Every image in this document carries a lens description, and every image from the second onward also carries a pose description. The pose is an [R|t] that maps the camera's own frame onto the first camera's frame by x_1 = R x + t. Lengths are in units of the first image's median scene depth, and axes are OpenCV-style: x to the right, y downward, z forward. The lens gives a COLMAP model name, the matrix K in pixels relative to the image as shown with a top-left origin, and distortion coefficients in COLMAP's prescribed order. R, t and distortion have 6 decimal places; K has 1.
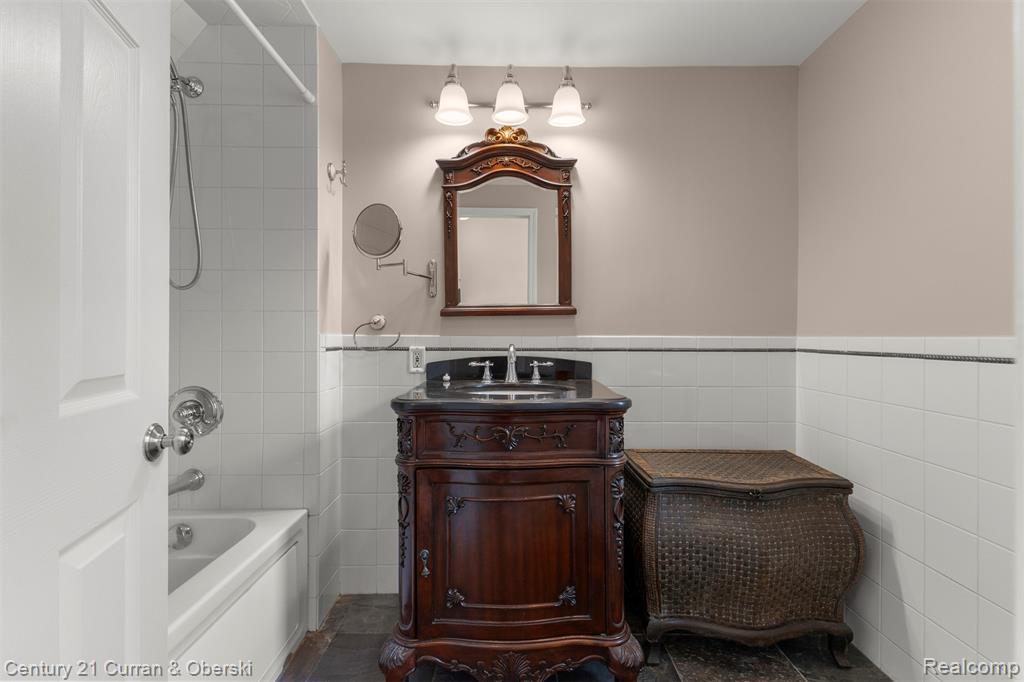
lens RADIAL K [[444.1, 0, 513.3], [0, 444.1, 336.7], [0, 0, 1]] dist [0.020674, -0.005147]
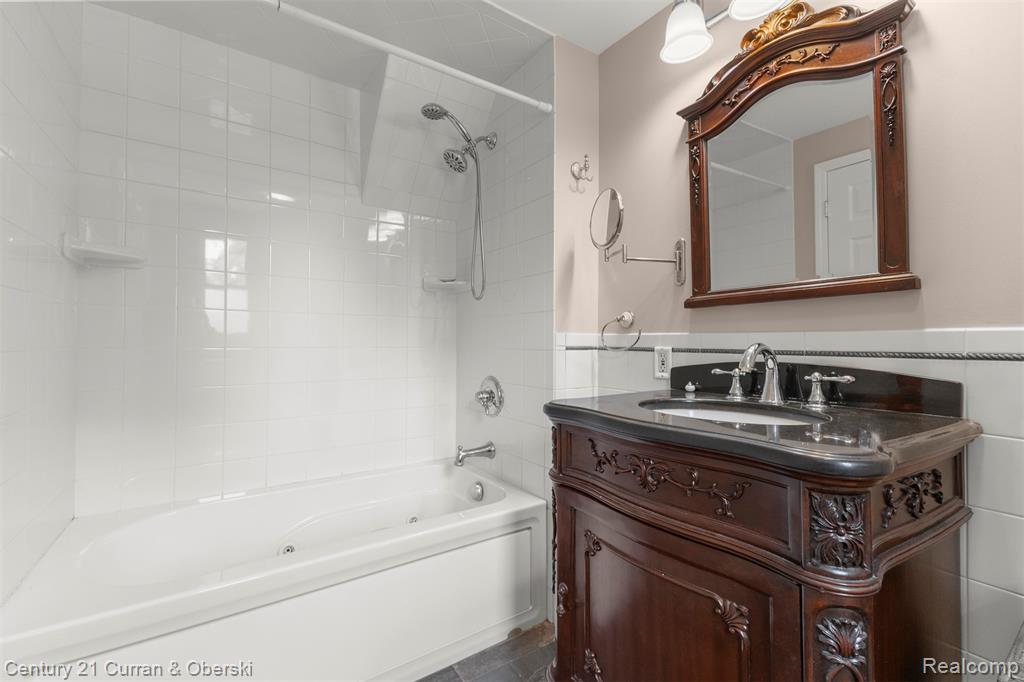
lens RADIAL K [[444.1, 0, 513.3], [0, 444.1, 336.7], [0, 0, 1]] dist [0.020674, -0.005147]
pose [[0.555528, -0.011338, -0.831421, 0.322239], [0.003043, 0.999928, -0.011603, 0.012196], [0.831492, 0.003916, 0.555522, 0.313805]]
